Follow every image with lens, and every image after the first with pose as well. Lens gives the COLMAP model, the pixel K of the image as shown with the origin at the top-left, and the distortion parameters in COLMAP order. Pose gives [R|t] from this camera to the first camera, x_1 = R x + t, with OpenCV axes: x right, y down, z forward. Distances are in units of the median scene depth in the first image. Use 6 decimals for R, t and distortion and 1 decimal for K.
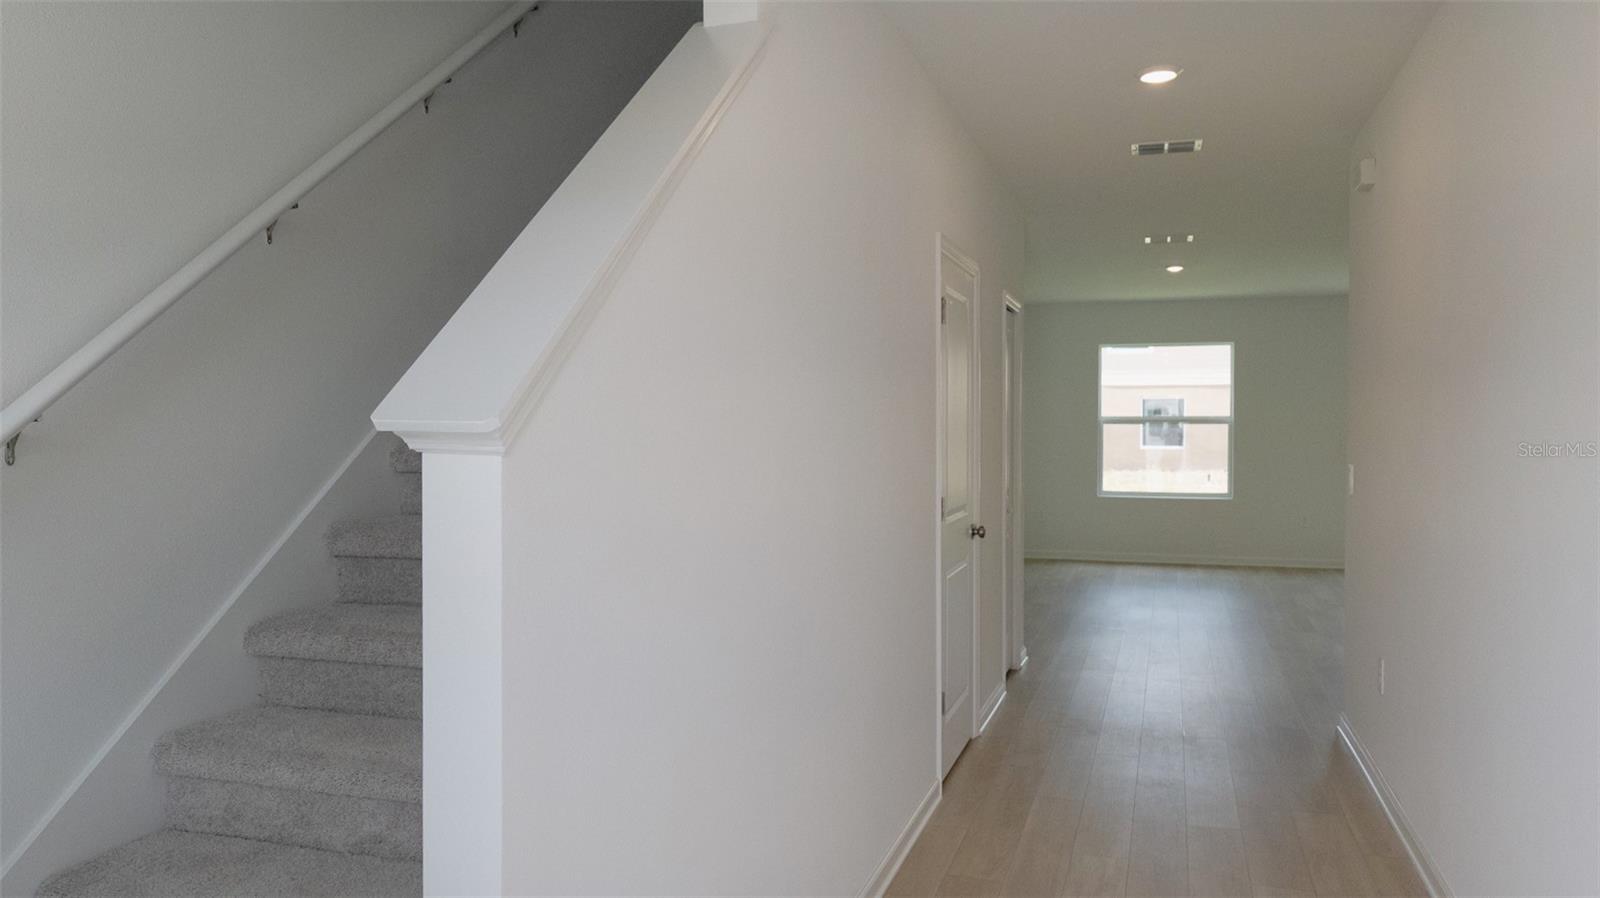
lens RADIAL K [[1142.9, 0, 803.3], [0, 1142.9, 445.2], [0, 0, 1]] dist [0.013344, -0.001812]
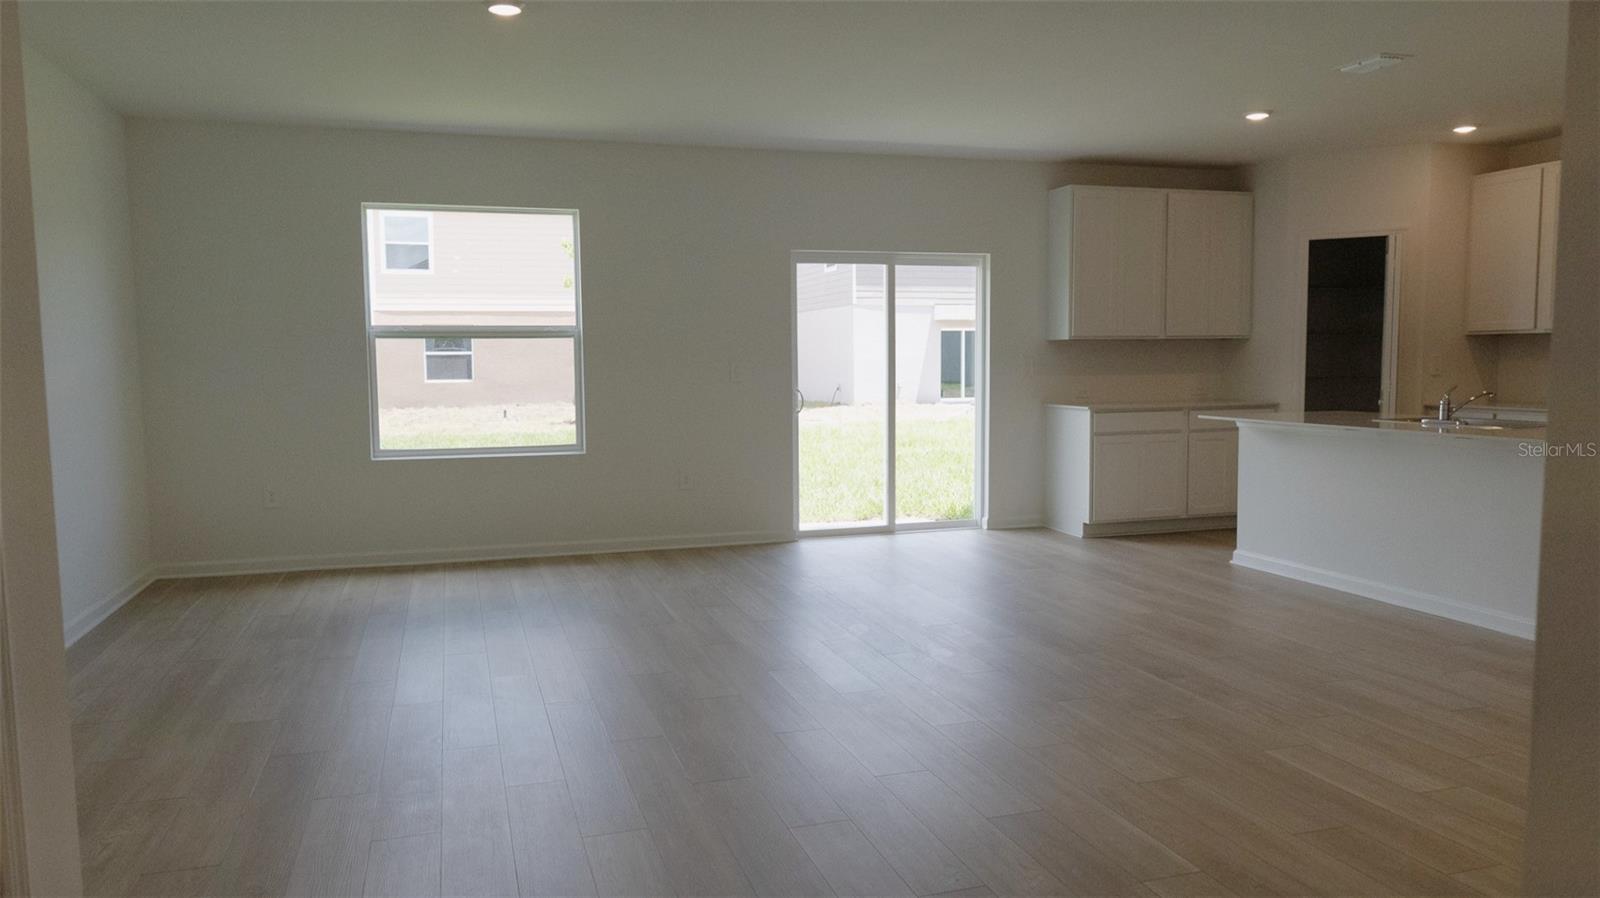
lens RADIAL K [[1142.9, 0, 809.3], [0, 1142.9, 444.4], [0, 0, 1]] dist [0.013344, -0.001812]
pose [[0.817603, -0.057556, 0.572898, 0.104947], [0.025244, 0.997618, 0.064198, 0.003630], [-0.575228, -0.038026, 0.817109, 0.390591]]
